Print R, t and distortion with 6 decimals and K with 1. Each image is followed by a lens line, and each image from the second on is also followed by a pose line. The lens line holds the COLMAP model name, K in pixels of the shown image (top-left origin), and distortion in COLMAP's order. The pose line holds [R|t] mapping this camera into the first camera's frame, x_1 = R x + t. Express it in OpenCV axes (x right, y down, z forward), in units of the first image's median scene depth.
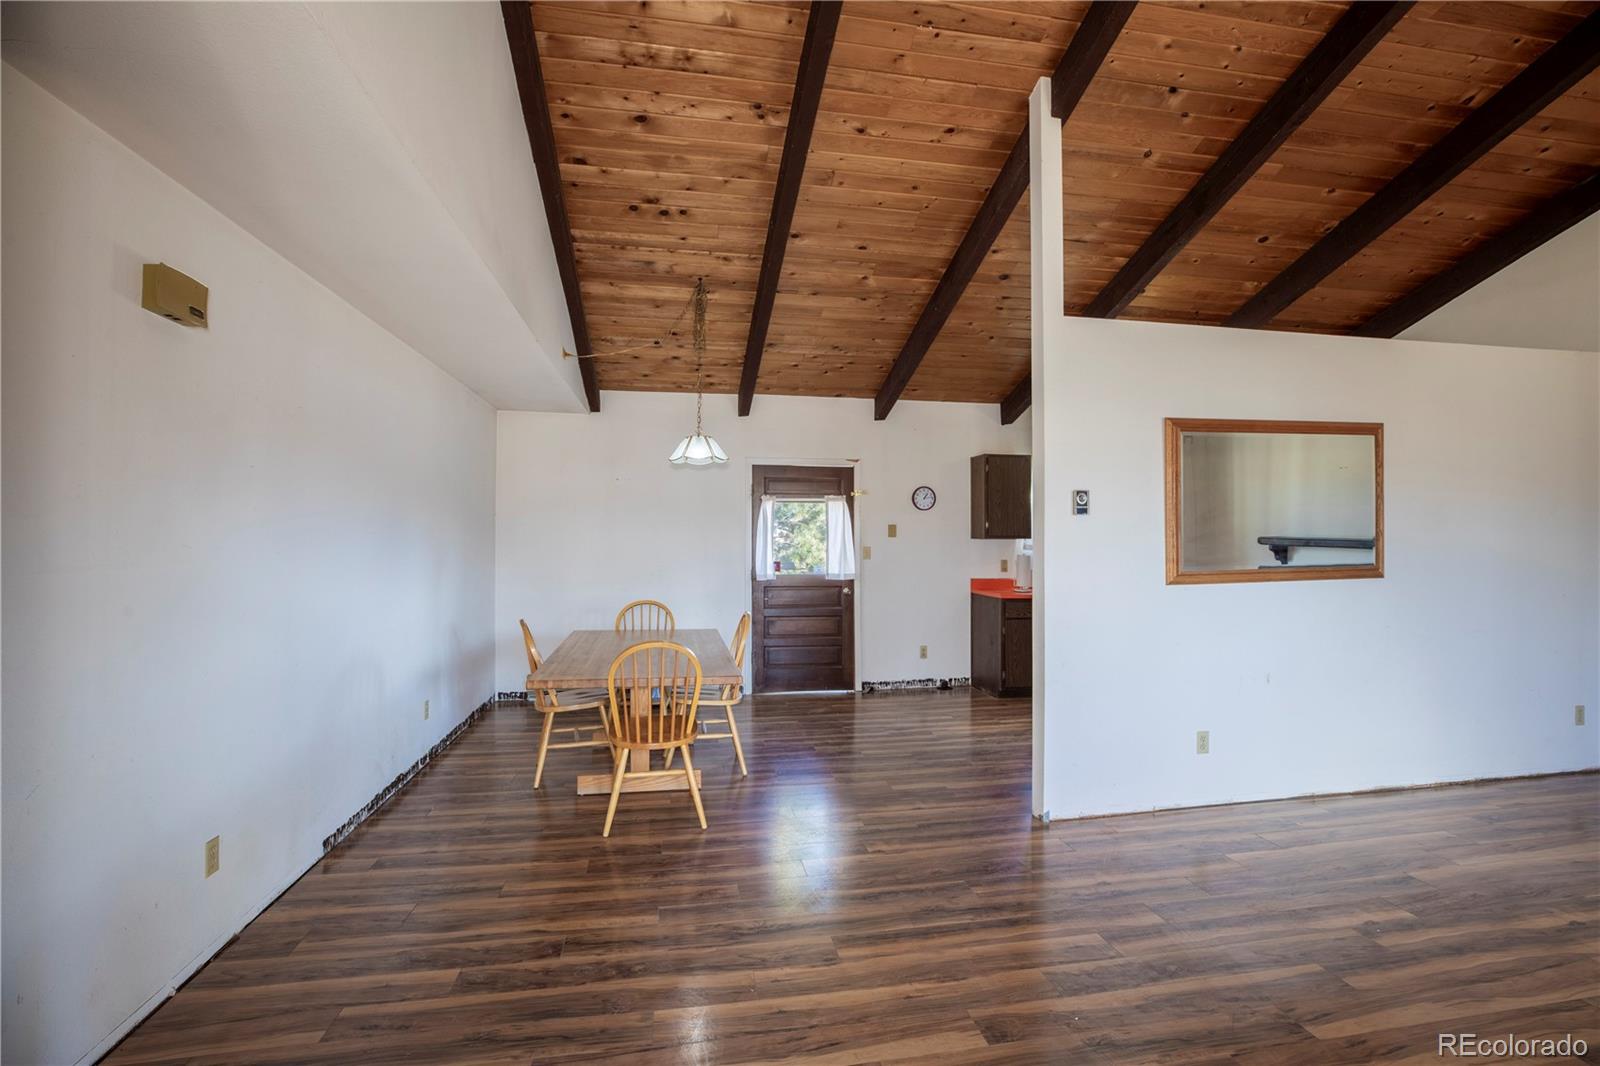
lens RADIAL K [[727.7, 0, 800.1], [0, 727.7, 531.6], [0, 0, 1]] dist [-0.030614, 0.006331]
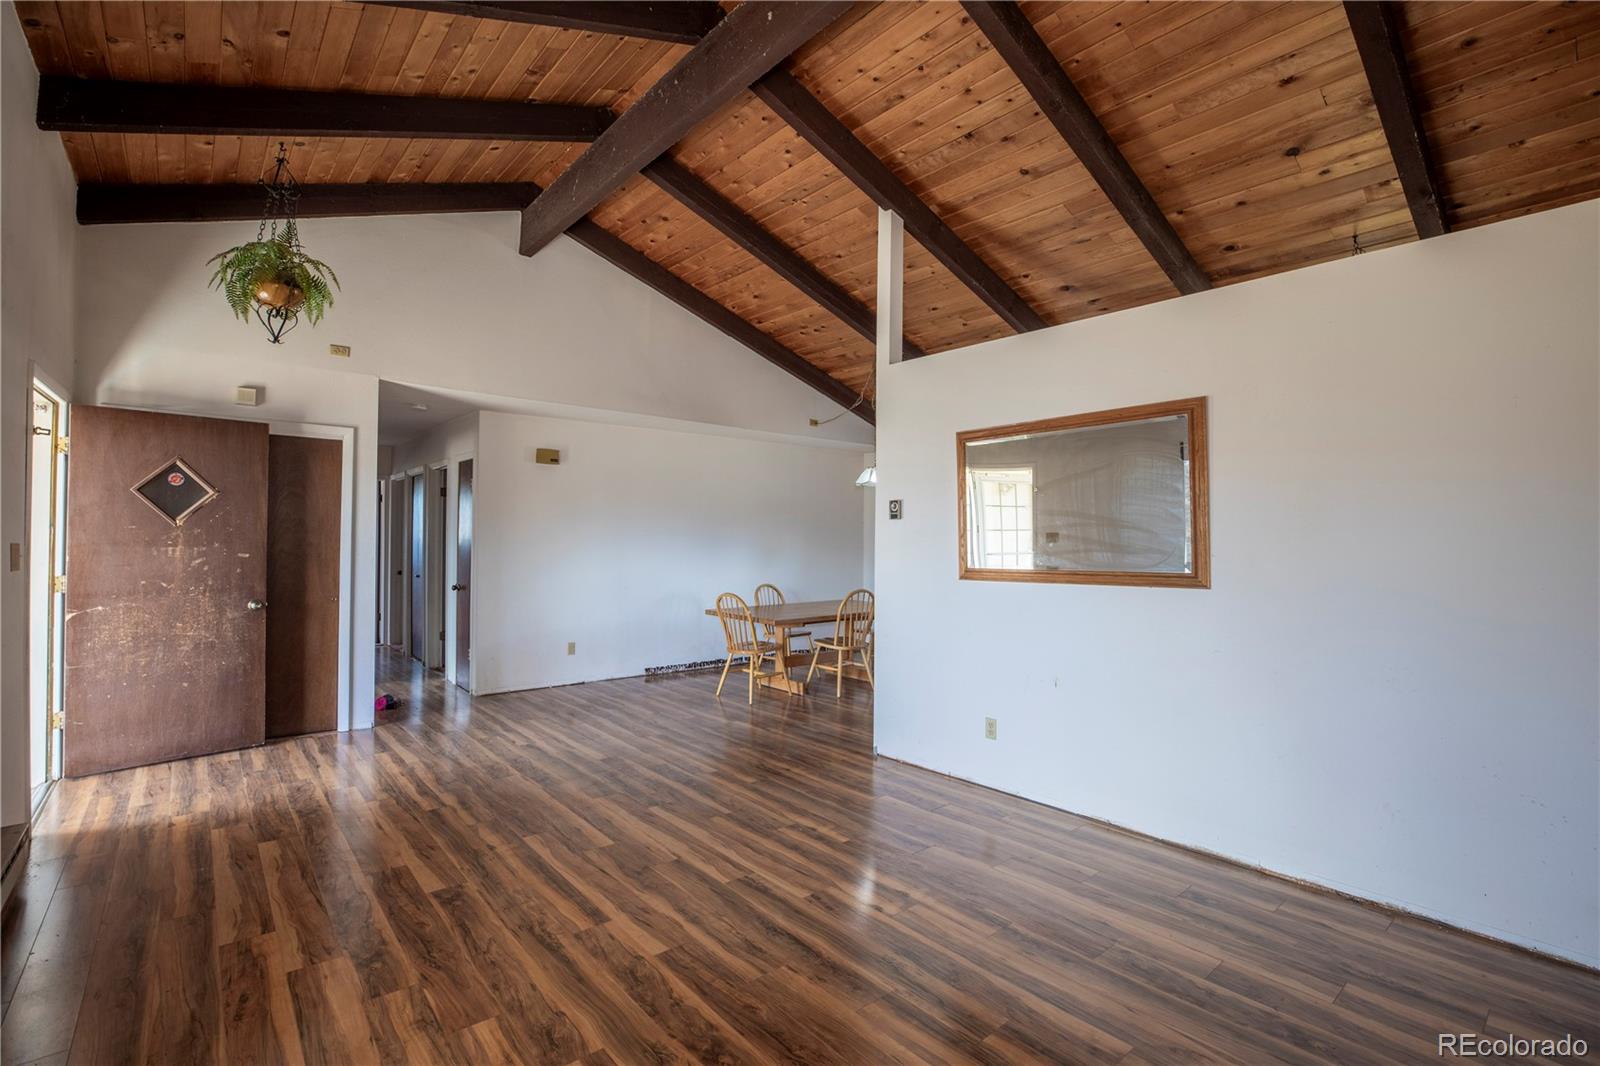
lens RADIAL K [[727.7, 0, 800.4], [0, 727.7, 529.2], [0, 0, 1]] dist [-0.030614, 0.006331]
pose [[0.506636, -0.007136, -0.862130, 1.367107], [-0.000629, 0.999962, -0.008647, 0.005261], [0.862160, 0.004923, 0.506613, 0.208825]]
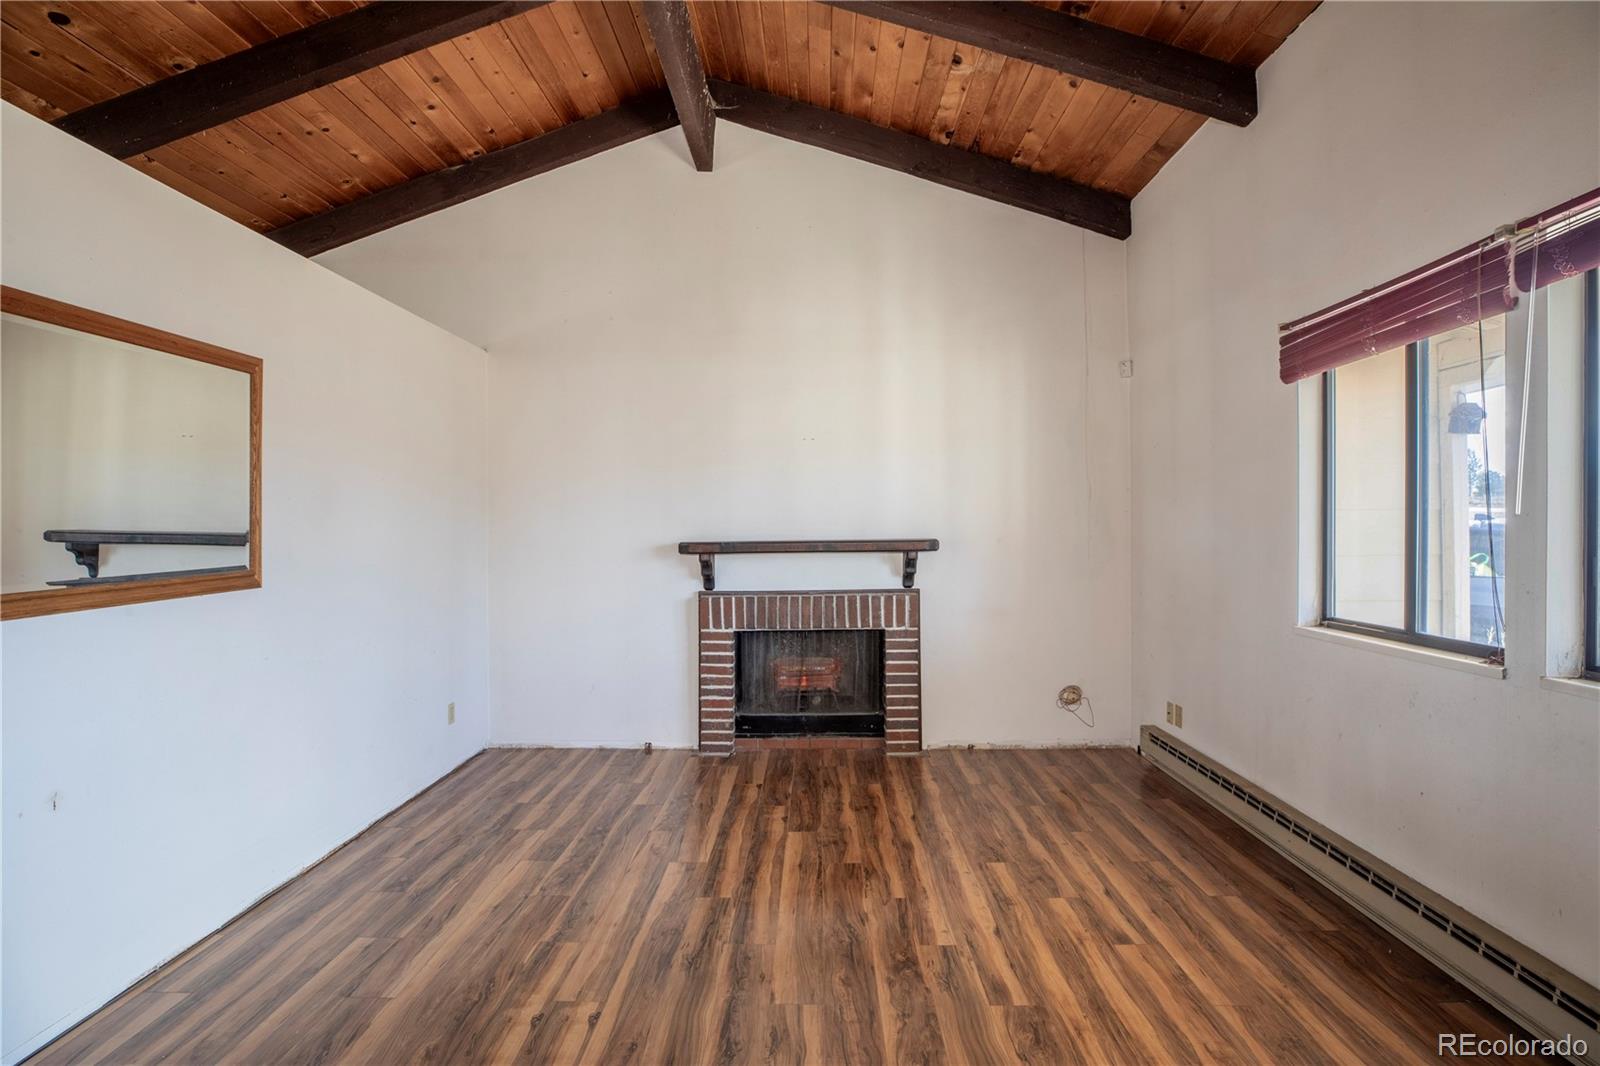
lens RADIAL K [[727.7, 0, 803.7], [0, 727.7, 527.8], [0, 0, 1]] dist [-0.030614, 0.006331]
pose [[0.192705, 0.001509, 0.981256, 0.263942], [-0.002325, 0.999997, -0.001081, 0.008022], [-0.981254, -0.002073, 0.192708, 0.387045]]
